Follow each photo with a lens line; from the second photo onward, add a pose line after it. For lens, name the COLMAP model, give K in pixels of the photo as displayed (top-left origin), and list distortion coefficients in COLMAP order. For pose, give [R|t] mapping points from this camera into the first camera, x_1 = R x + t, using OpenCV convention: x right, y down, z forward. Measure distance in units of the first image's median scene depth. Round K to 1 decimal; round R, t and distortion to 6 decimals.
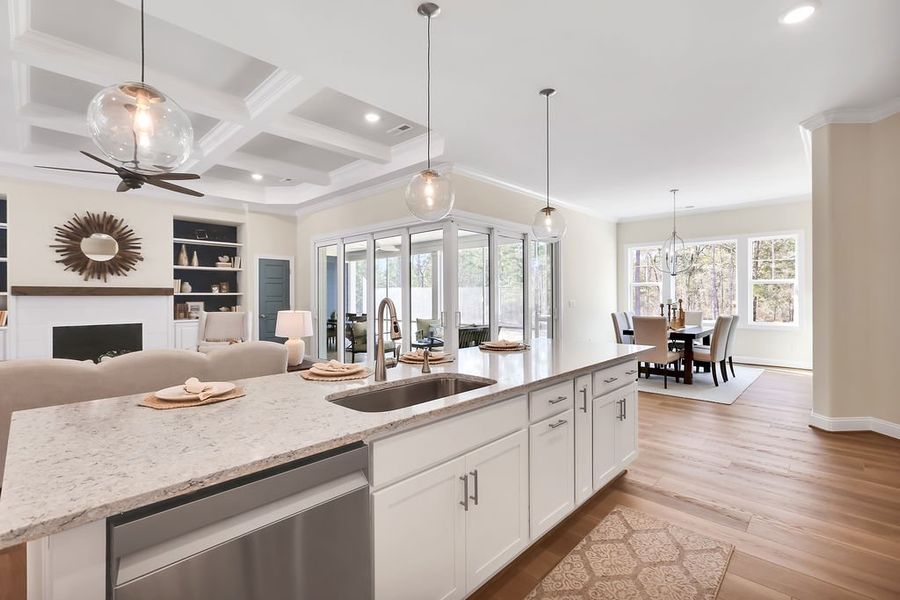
lens RADIAL K [[408.3, 0, 453.2], [0, 408.3, 296.4], [0, 0, 1]] dist [0.001301, 0.000687]
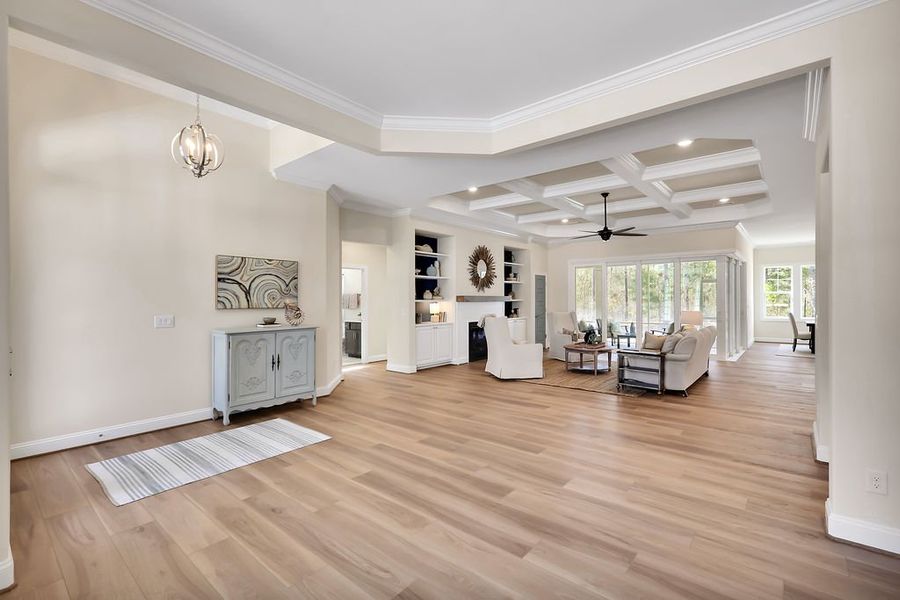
lens RADIAL K [[408.3, 0, 453.2], [0, 408.3, 296.4], [0, 0, 1]] dist [0.001301, 0.000687]
pose [[0.998332, 0.001667, 0.057707, -0.994332], [-0.001015, 0.999935, -0.011327, -0.004037], [-0.057723, 0.011250, 0.998269, -0.451386]]
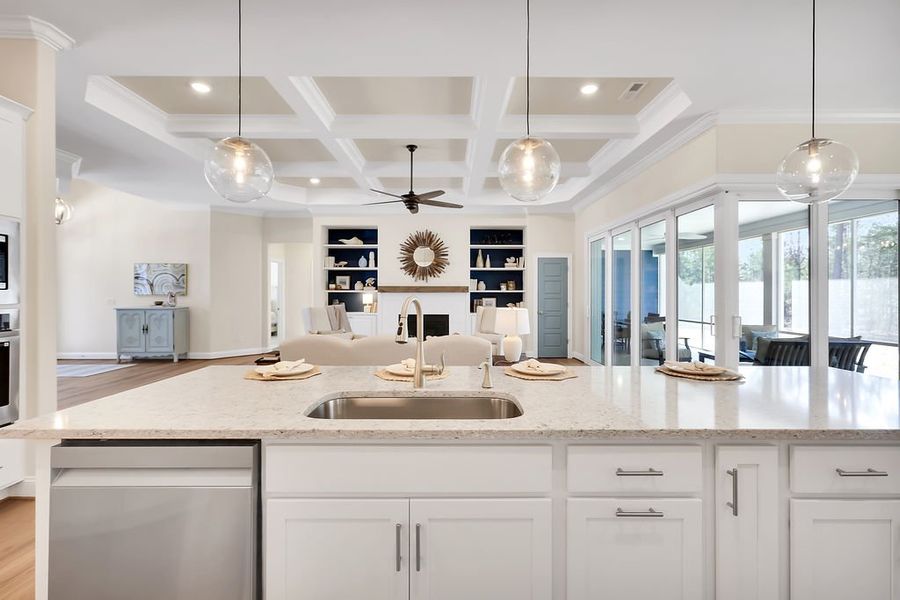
lens RADIAL K [[409.3, 0, 451.4], [0, 409.3, 290.2], [0, 0, 1]] dist [-0.005251, -0.000276]
pose [[0.690253, -0.001298, -0.723567, 0.161500], [-0.004732, 0.999969, -0.006308, -0.001164], [0.723552, 0.007778, 0.690226, 0.129996]]
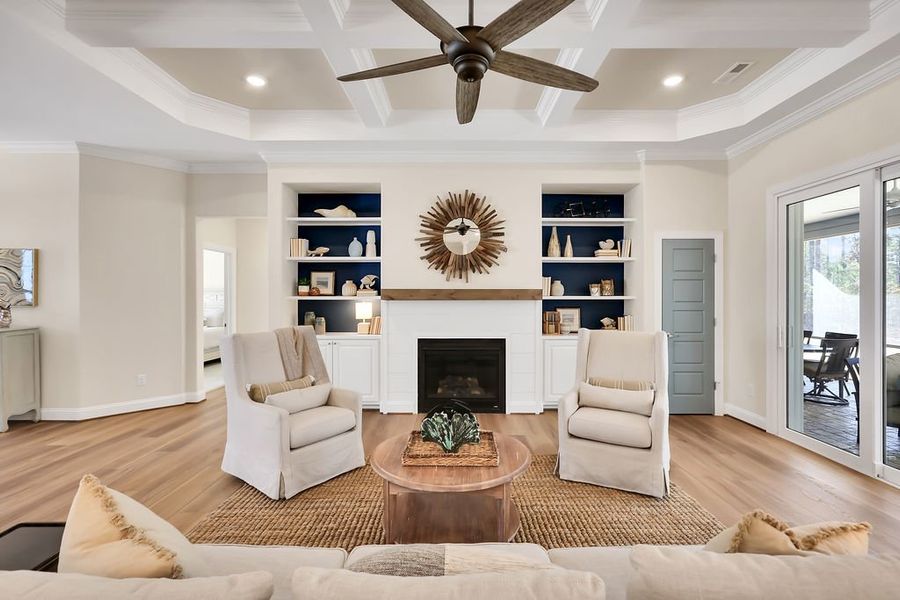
lens RADIAL K [[408.3, 0, 453.2], [0, 408.3, 296.4], [0, 0, 1]] dist [0.001301, 0.000687]
pose [[0.688478, 0.001586, -0.725255, -0.299941], [-0.003906, 0.999991, -0.001522, -0.006969], [0.725246, 0.003881, 0.688479, 0.434113]]
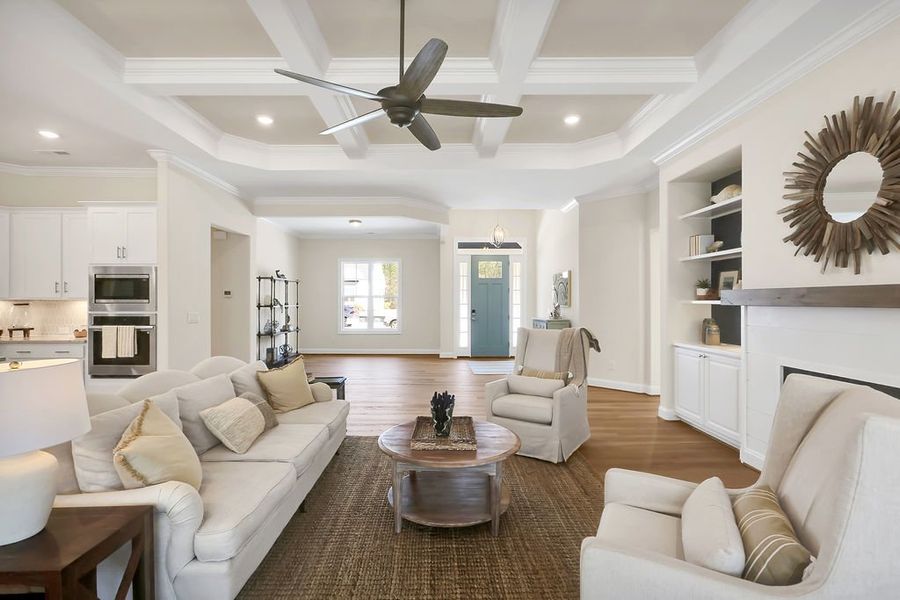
lens RADIAL K [[419.8, 0, 450.0], [0, 419.8, 300.0], [0, 0, 1]] dist [-0.001538, 0.000074]
pose [[-0.714833, 0.002387, -0.699291, -0.271307], [-0.000515, 0.999992, 0.003941, -0.010608], [0.699295, 0.003177, -0.714826, 0.963113]]
